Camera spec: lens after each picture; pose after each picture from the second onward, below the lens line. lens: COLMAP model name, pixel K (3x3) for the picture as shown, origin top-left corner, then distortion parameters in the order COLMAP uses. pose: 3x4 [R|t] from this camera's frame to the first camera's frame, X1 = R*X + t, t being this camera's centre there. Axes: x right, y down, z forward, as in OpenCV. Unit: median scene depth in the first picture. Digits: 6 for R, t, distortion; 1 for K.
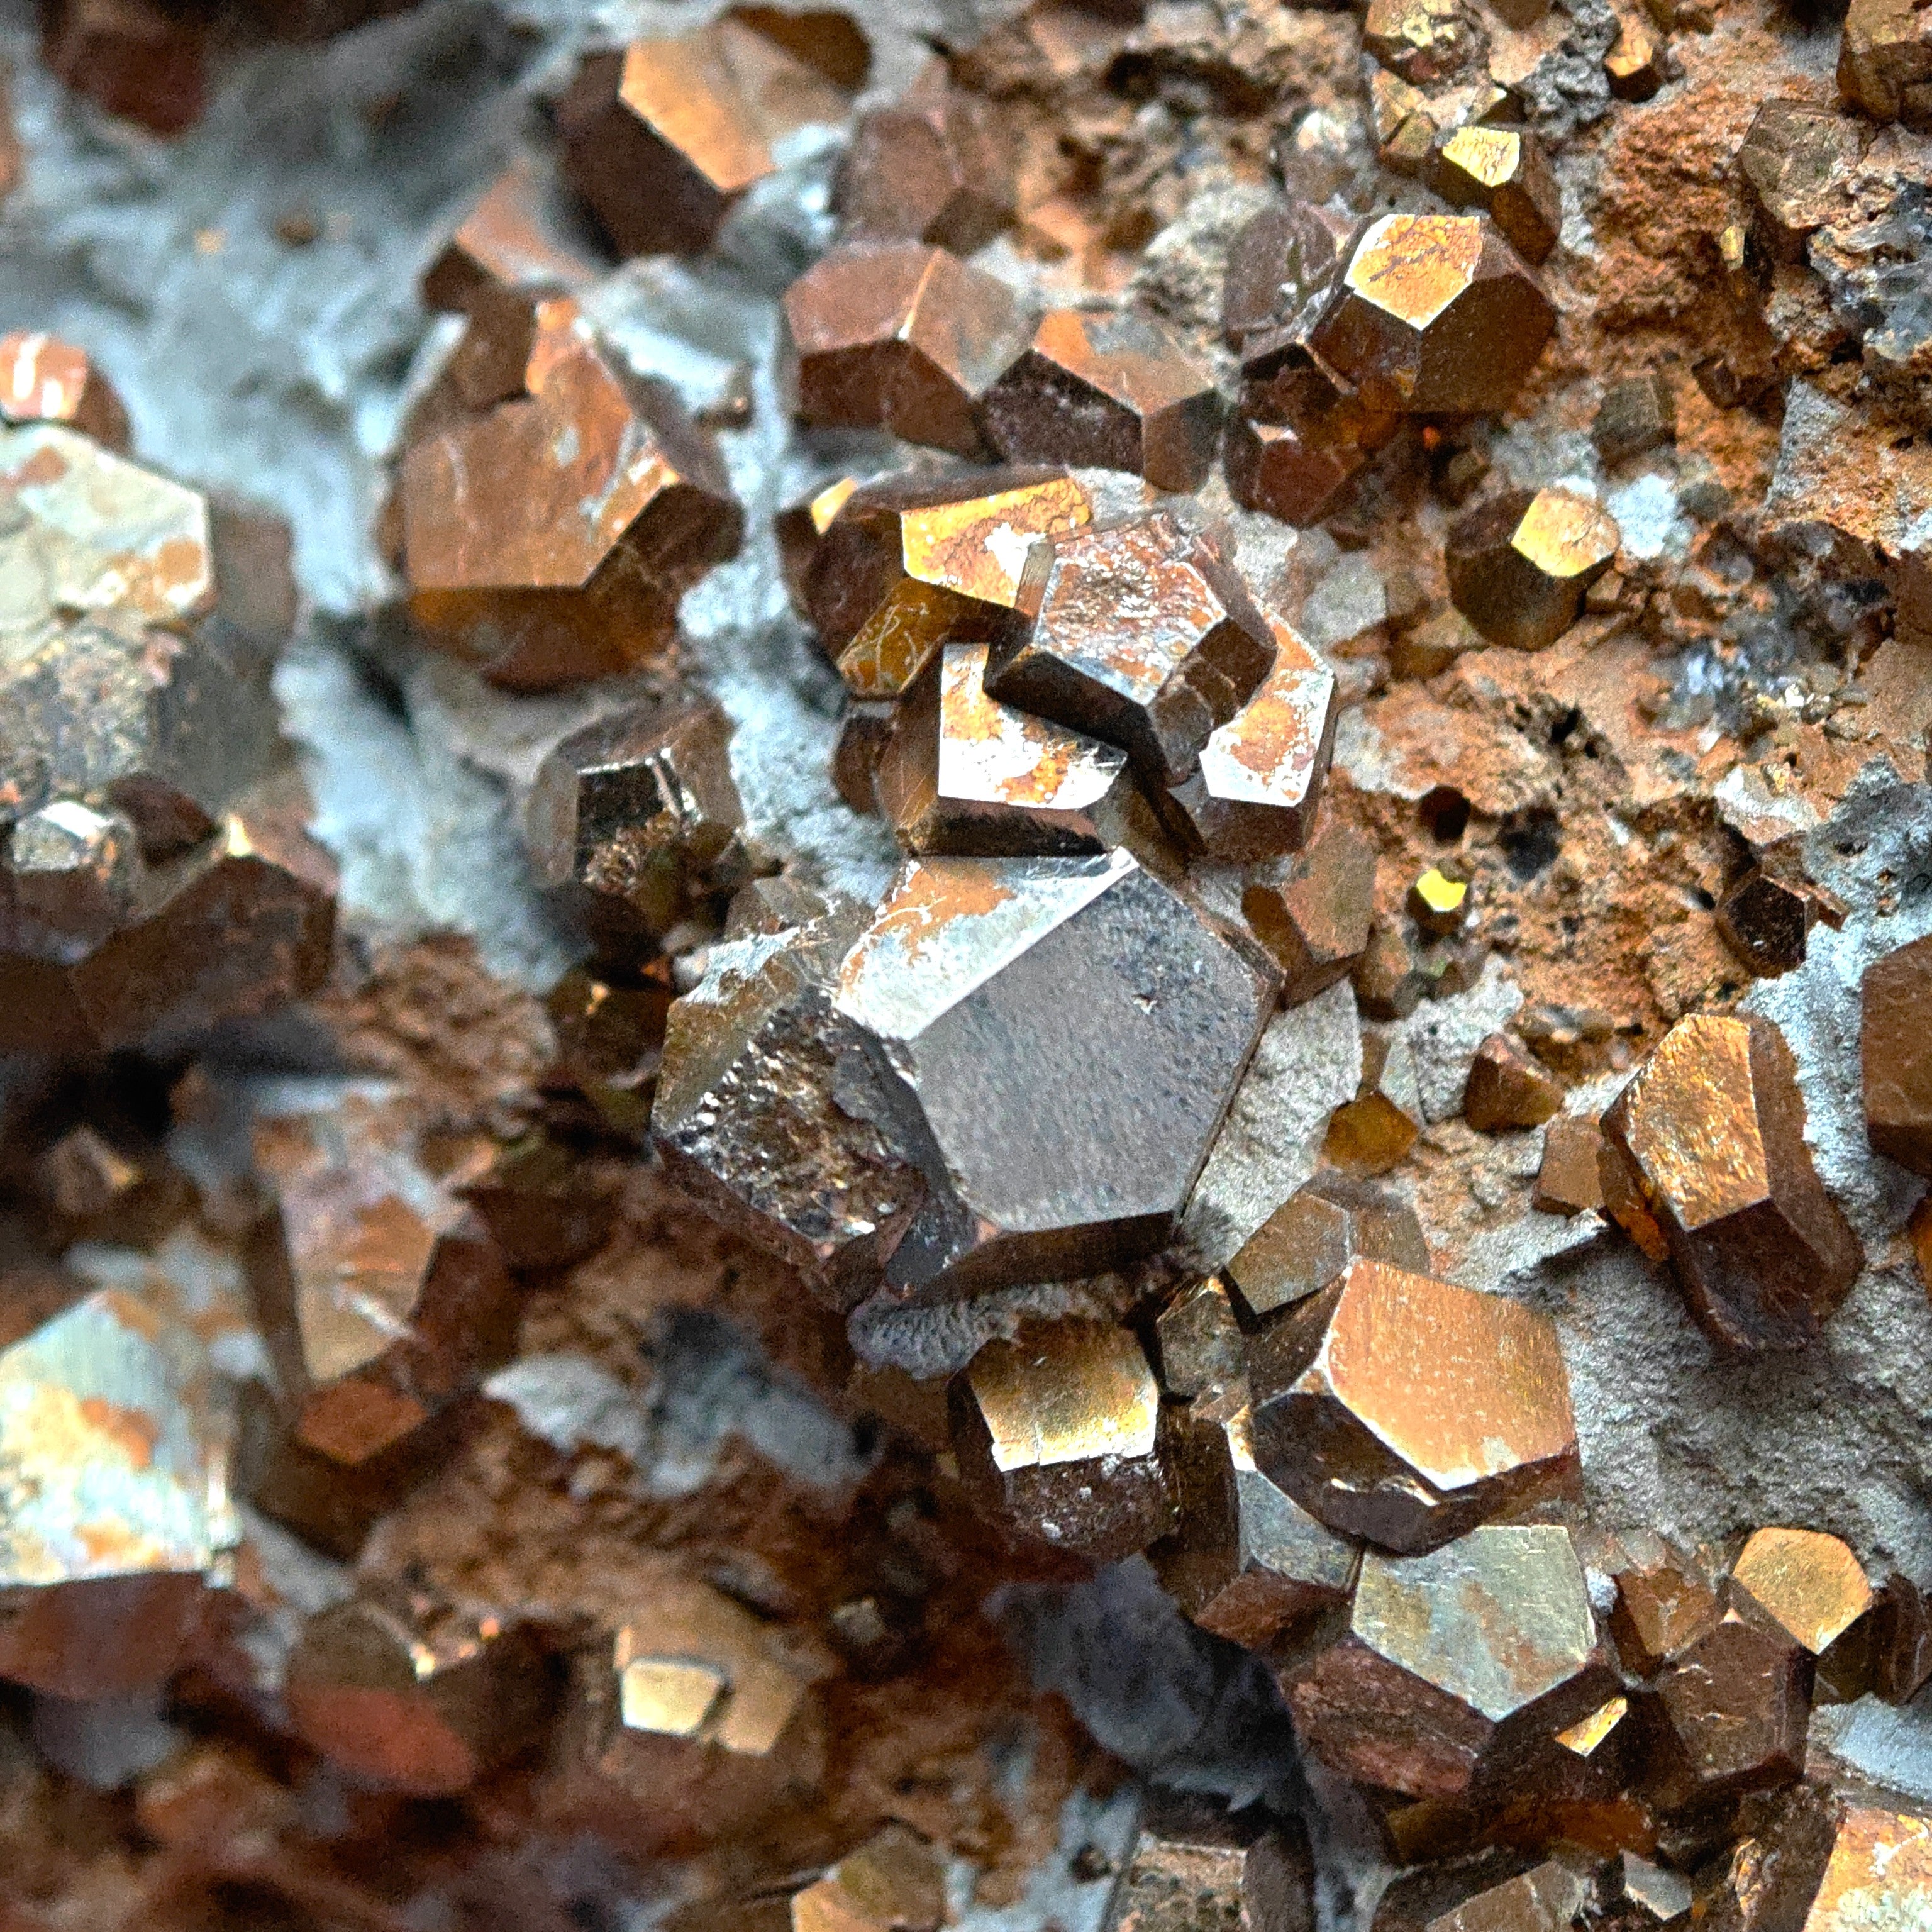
lens RADIAL K [[7550.0, 0, 968.3], [0, 7550.0, 681.5], [0, 0, 1]] dist [0.266772, -0.296652]
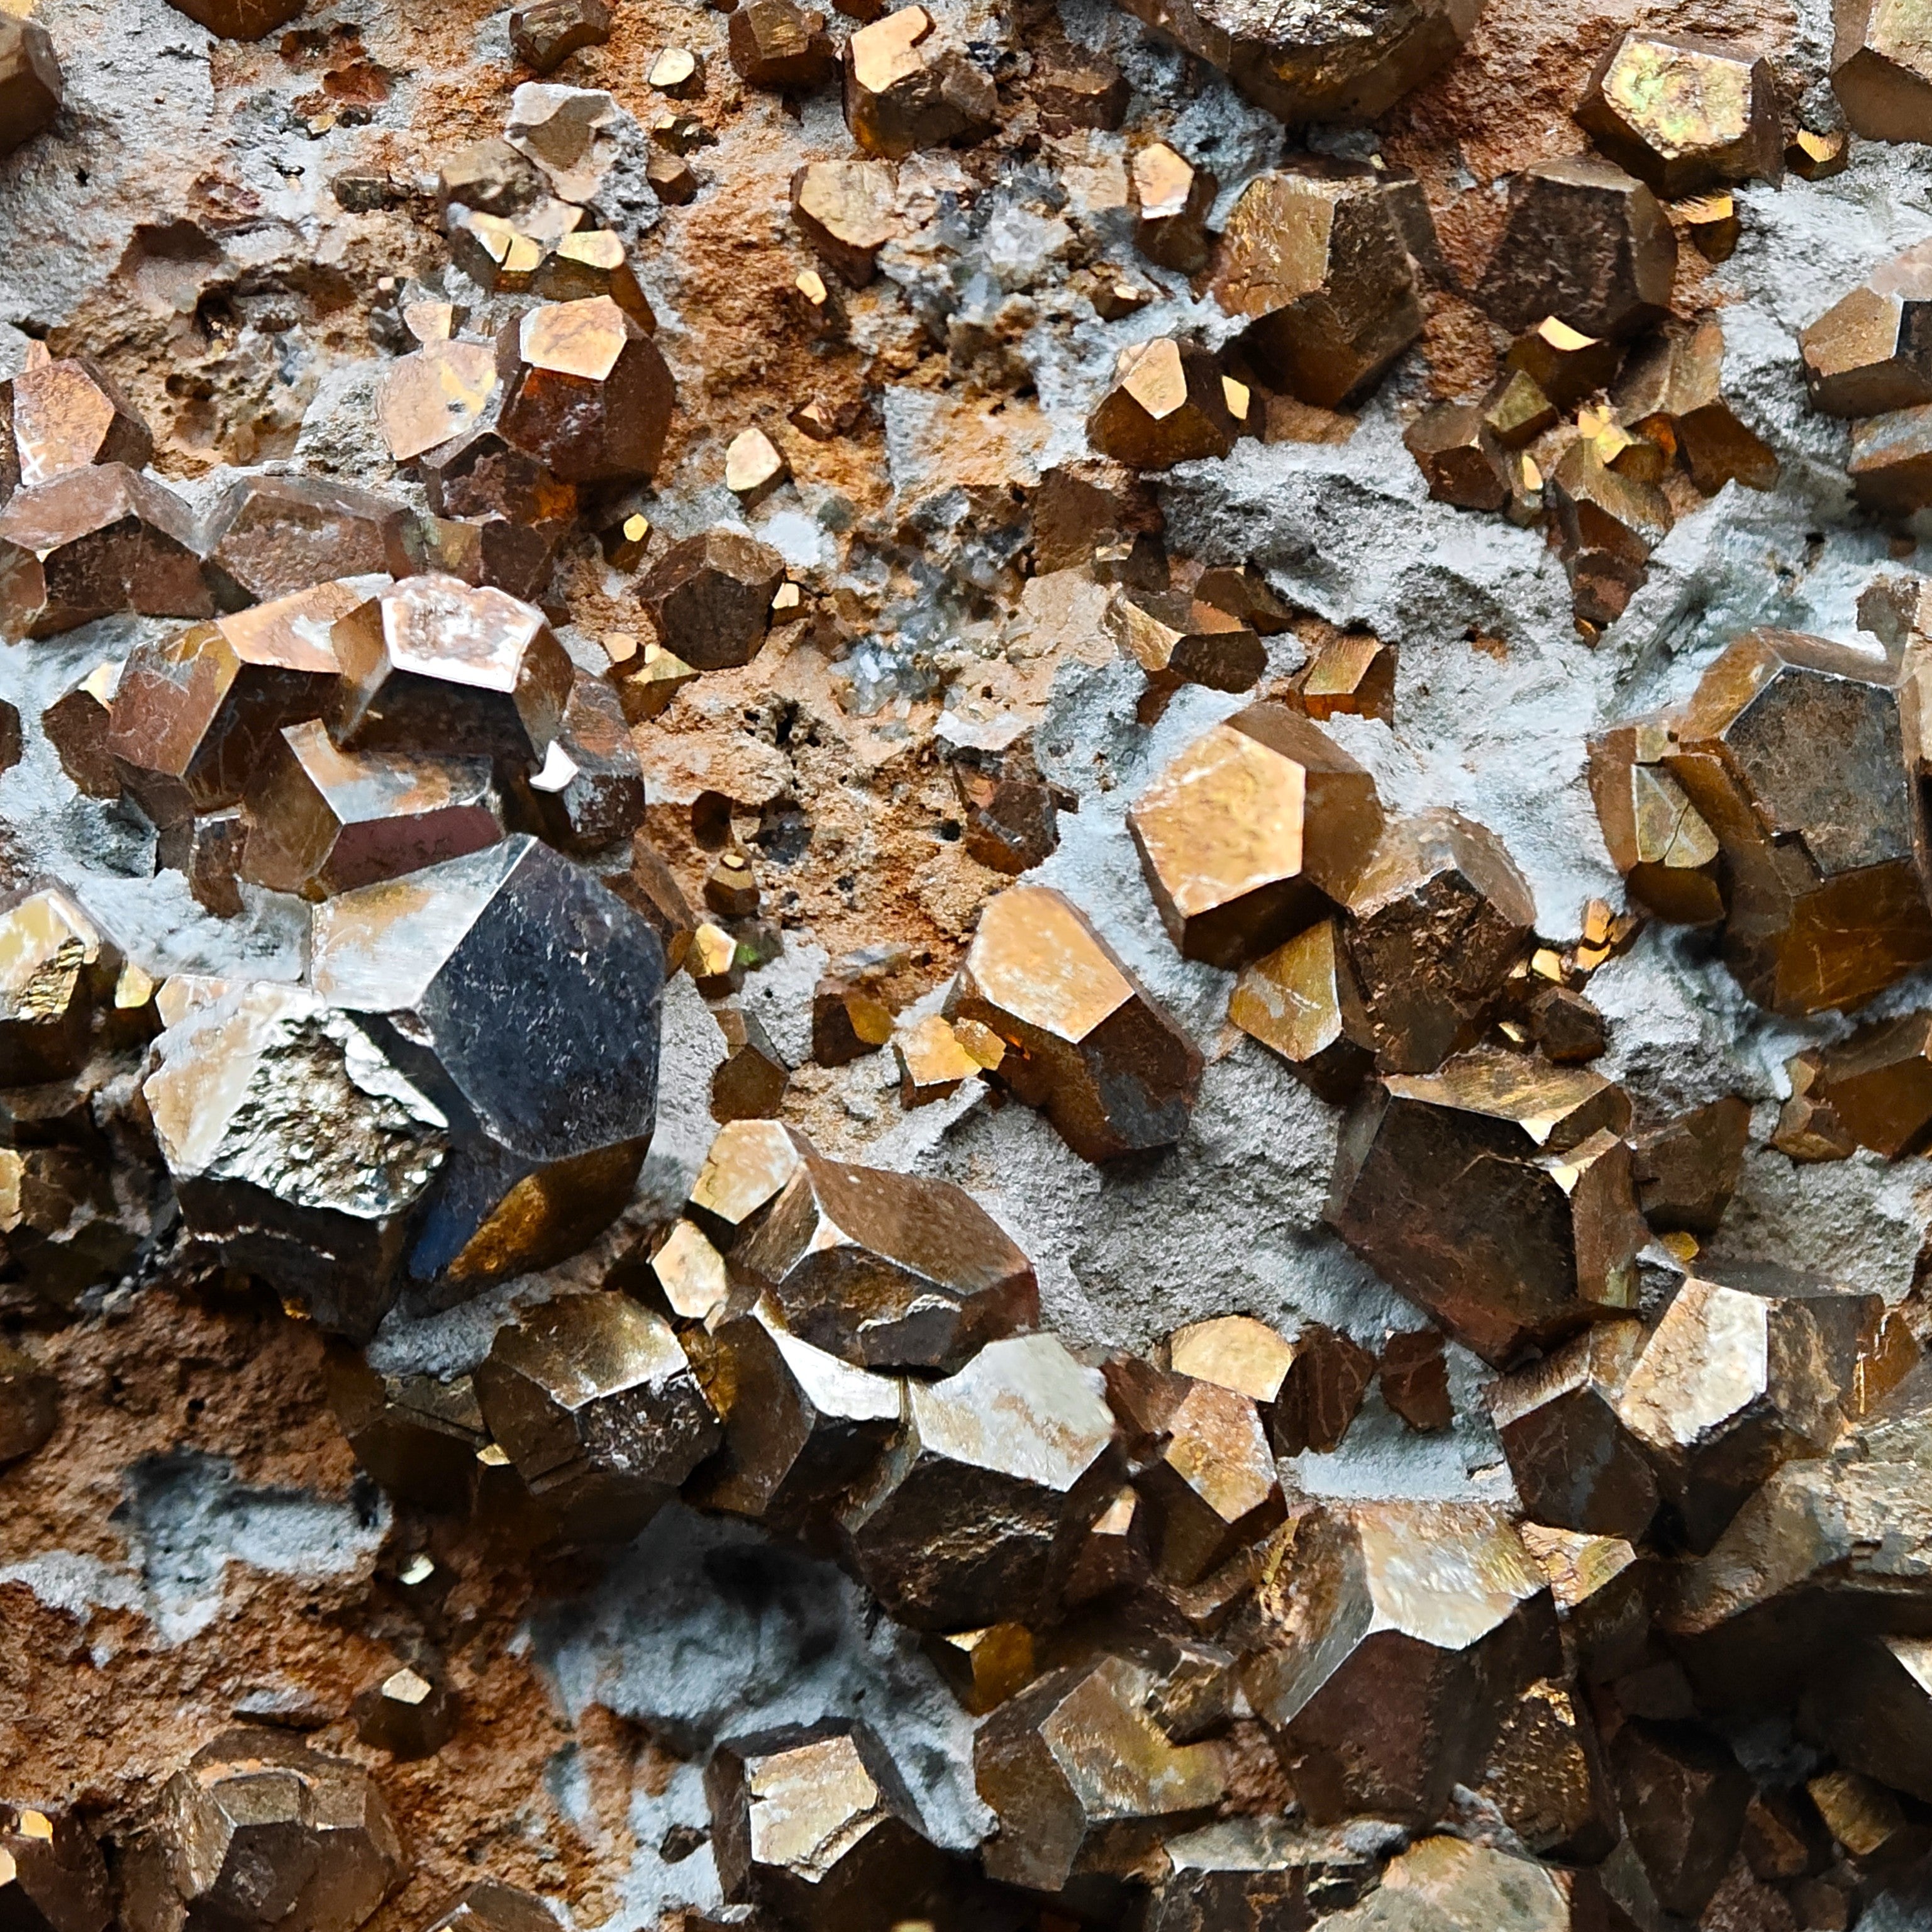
lens RADIAL K [[7550.0, 0, 968.3], [0, 7550.0, 681.5], [0, 0, 1]] dist [0.266772, -0.296652]
pose [[0.869605, -0.171306, 0.463079, -0.420708], [0.317922, 0.911858, -0.259695, 0.303403], [-0.377774, 0.373055, 0.847418, 0.033316]]
